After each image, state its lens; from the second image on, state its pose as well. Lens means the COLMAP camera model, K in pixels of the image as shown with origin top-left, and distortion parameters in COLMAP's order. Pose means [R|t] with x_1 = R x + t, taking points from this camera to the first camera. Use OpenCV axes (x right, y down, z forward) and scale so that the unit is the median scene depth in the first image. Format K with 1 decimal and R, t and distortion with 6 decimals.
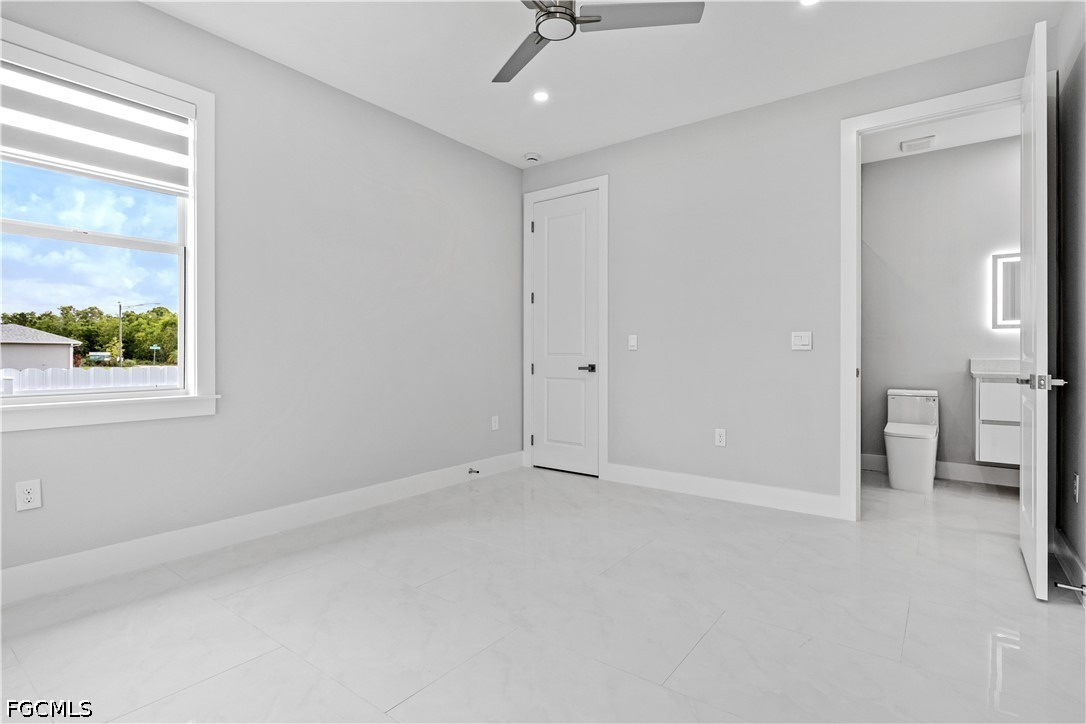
lens RADIAL K [[529.4, 0, 547.0], [0, 529.4, 355.4], [0, 0, 1]] dist [0.000868, -0.000064]
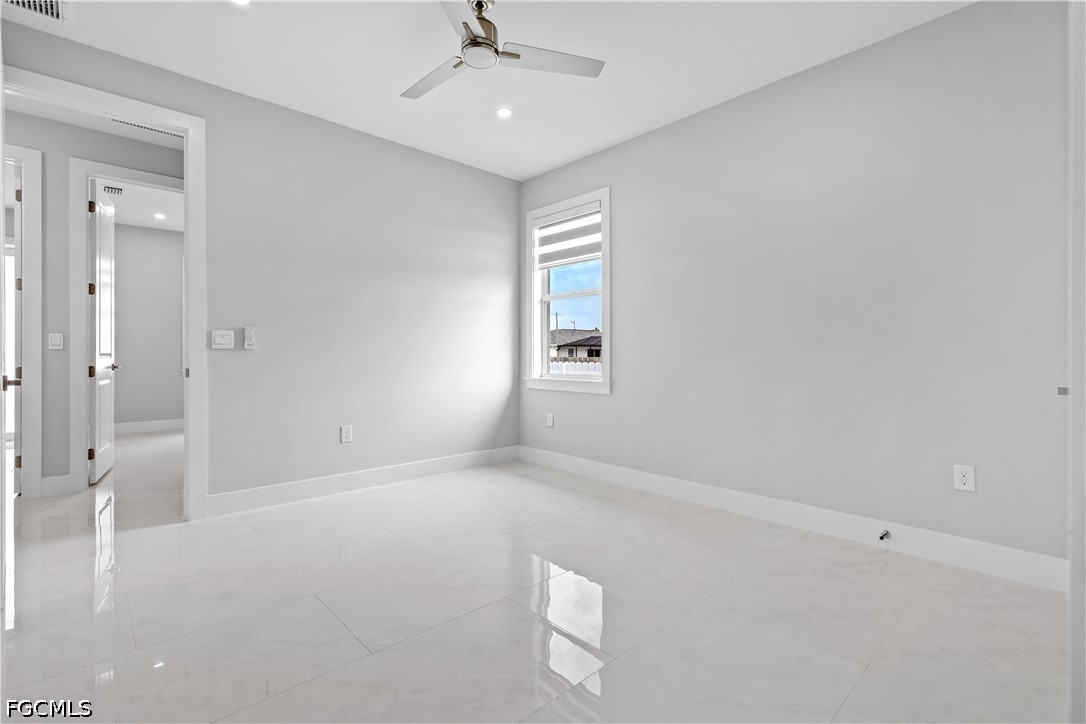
lens RADIAL K [[489.1, 0, 543.2], [0, 489.1, 359.1], [0, 0, 1]] dist [0.001655, -0.000331]
pose [[-0.174440, 0.004754, -0.984656, 0.834955], [-0.006624, 0.999960, 0.006001, 0.001860], [0.984646, 0.007570, -0.174402, 1.097499]]
